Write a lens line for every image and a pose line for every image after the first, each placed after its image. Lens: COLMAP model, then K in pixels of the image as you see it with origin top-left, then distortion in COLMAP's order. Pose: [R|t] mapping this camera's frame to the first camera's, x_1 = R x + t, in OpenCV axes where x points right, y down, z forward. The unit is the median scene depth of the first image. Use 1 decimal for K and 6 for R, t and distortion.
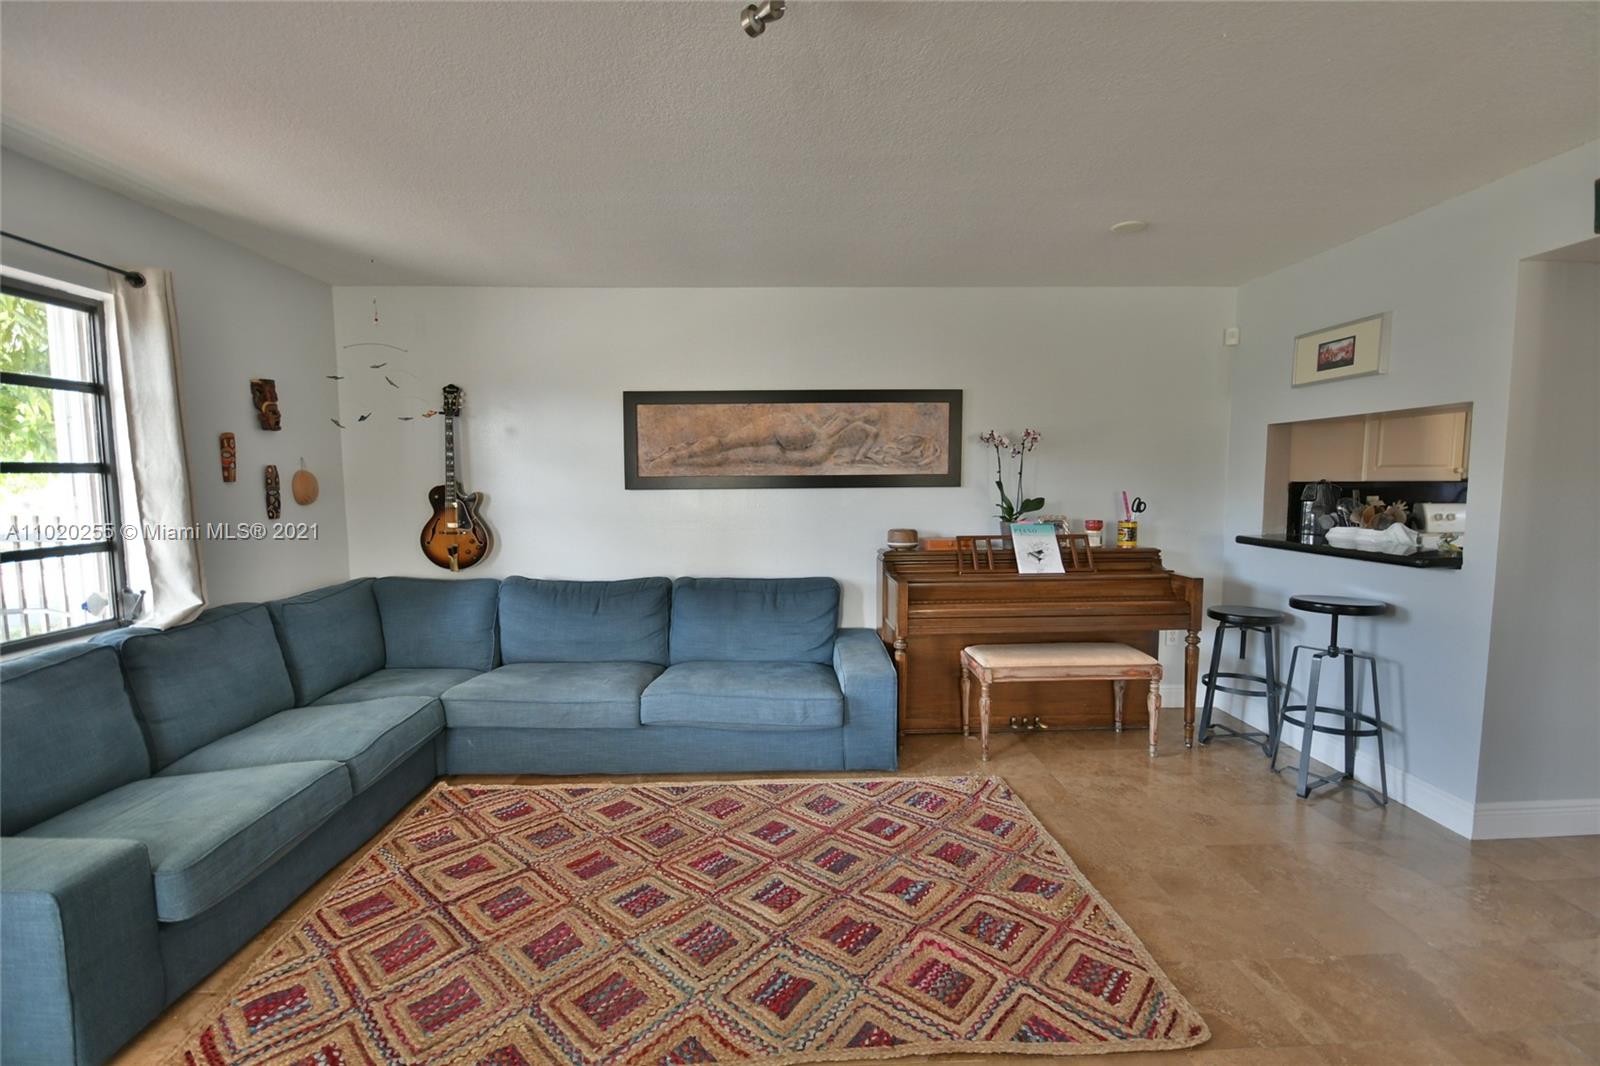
lens RADIAL K [[709.6, 0, 799.2], [0, 709.6, 542.0], [0, 0, 1]] dist [0.000012, -0.000449]
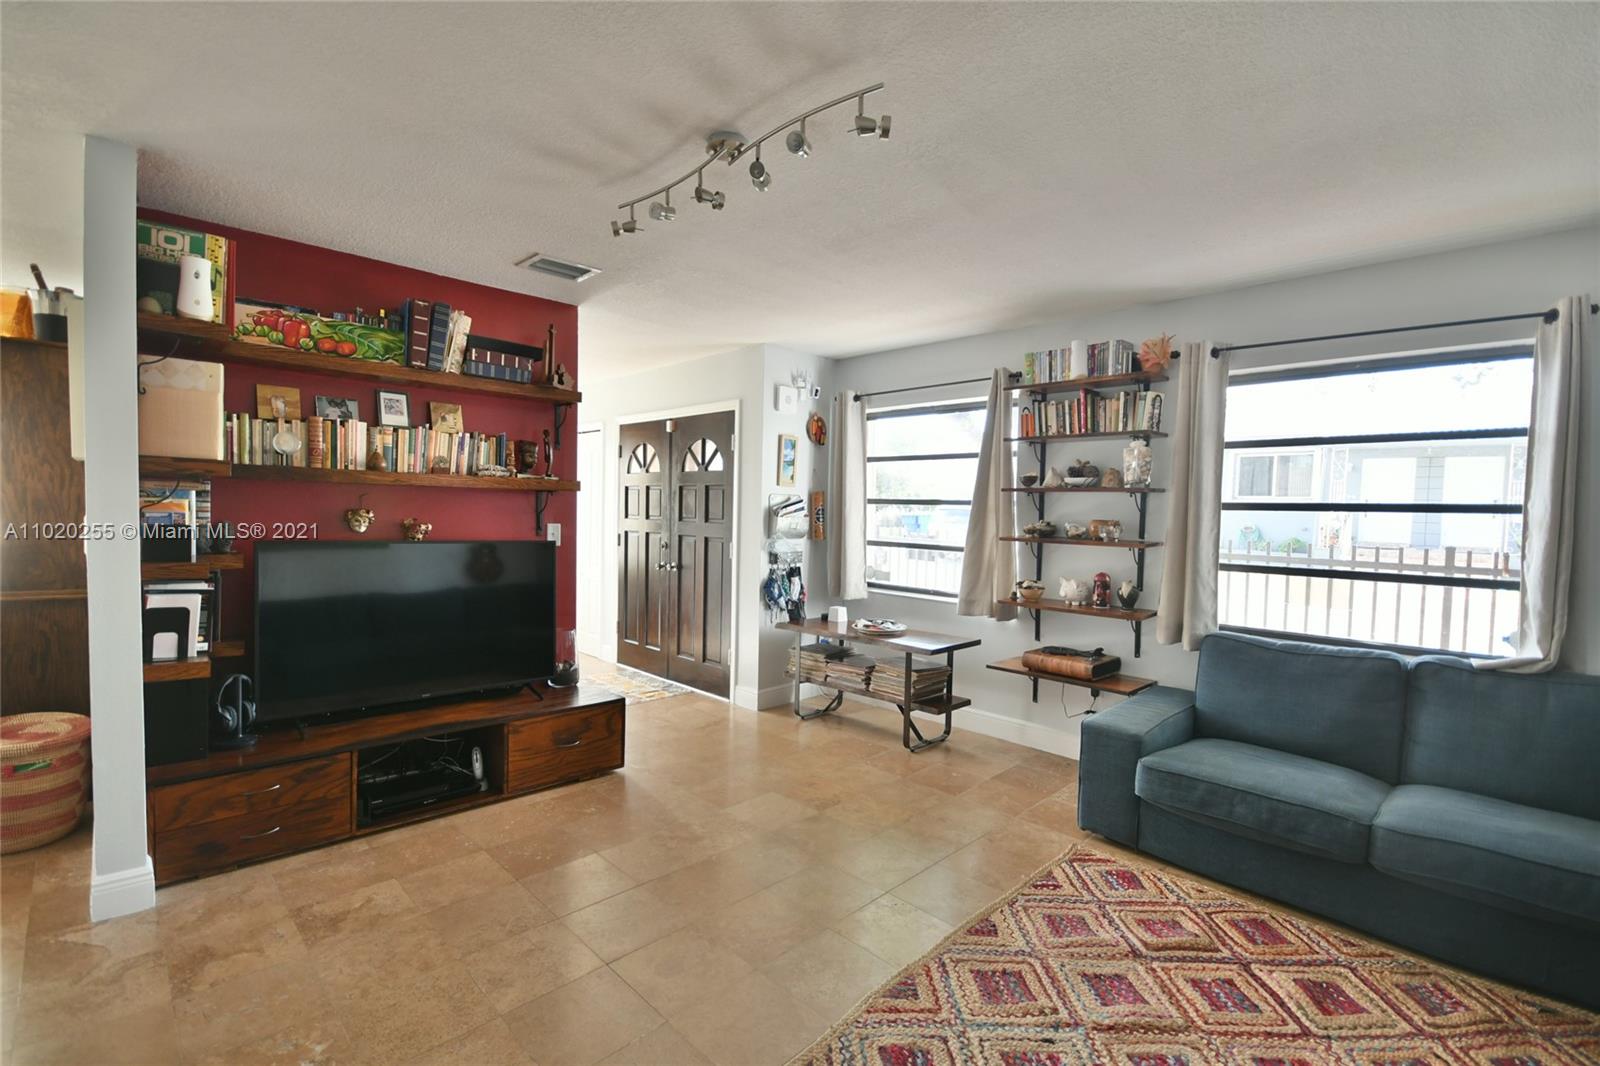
lens RADIAL K [[709.6, 0, 800.0], [0, 709.6, 534.8], [0, 0, 1]] dist [0.000012, -0.000449]
pose [[-0.752518, 0.011091, -0.658478, 0.532539], [-0.065470, 0.993645, 0.091556, -0.102785], [0.655310, 0.112008, -0.747010, 1.185534]]
